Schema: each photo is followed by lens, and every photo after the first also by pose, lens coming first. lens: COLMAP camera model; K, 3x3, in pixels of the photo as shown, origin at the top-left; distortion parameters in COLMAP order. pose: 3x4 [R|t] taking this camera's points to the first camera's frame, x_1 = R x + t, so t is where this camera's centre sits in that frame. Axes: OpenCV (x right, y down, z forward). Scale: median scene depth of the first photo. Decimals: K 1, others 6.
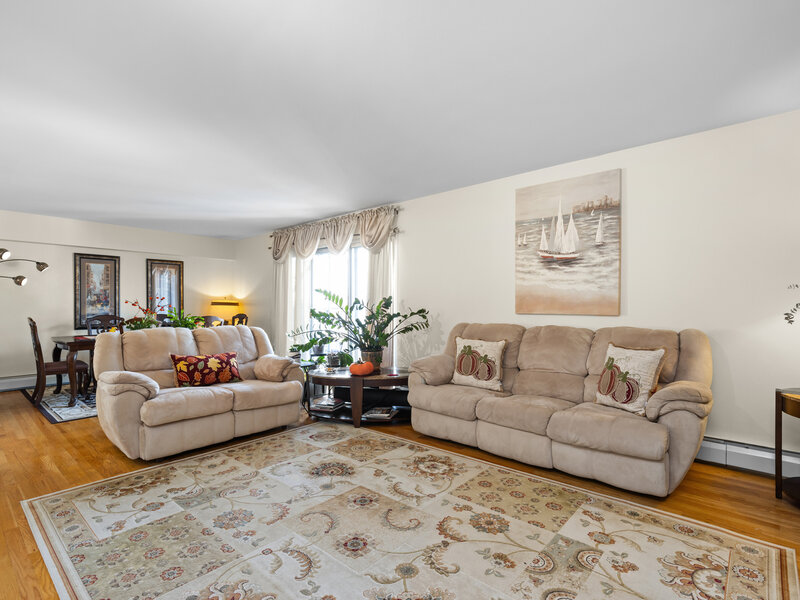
lens RADIAL K [[407.0, 0, 398.5], [0, 407.0, 304.5], [0, 0, 1]] dist [0.011101, -0.000244]
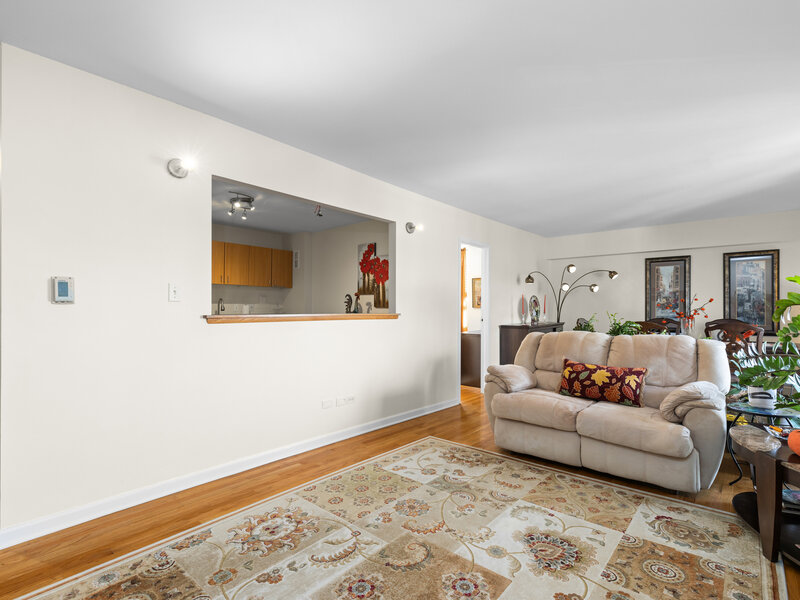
lens RADIAL K [[407.0, 0, 398.5], [0, 407.0, 304.5], [0, 0, 1]] dist [0.011101, -0.000244]
pose [[0.014543, -0.009480, -0.999849, 0.421884], [0.003357, 0.999950, -0.009432, 0.000264], [0.999889, -0.003220, 0.014574, 0.593628]]
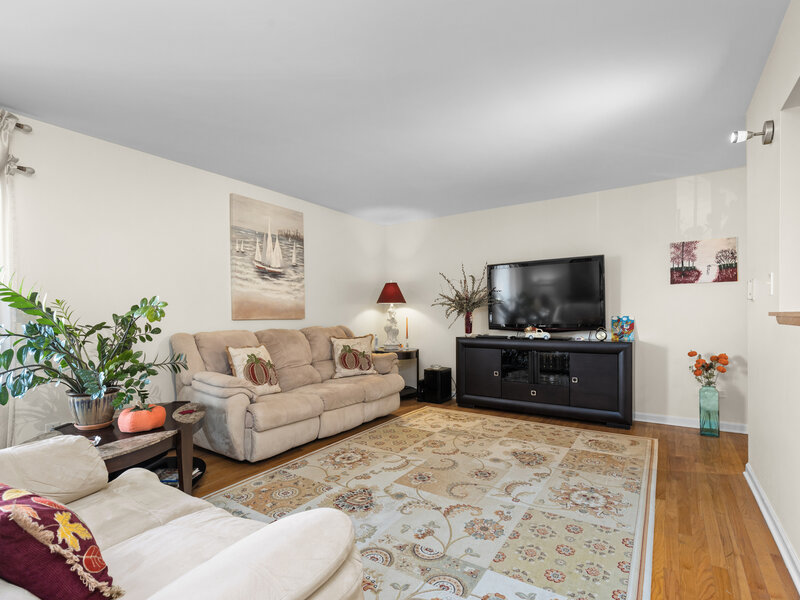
lens RADIAL K [[403.7, 0, 398.9], [0, 403.7, 316.5], [0, 0, 1]] dist [0.001434, 0.000042]
pose [[-0.141204, -0.004705, 0.989969, -0.818010], [0.004943, 0.999973, 0.005458, 0.012417], [-0.989968, 0.005665, -0.141177, 0.829273]]
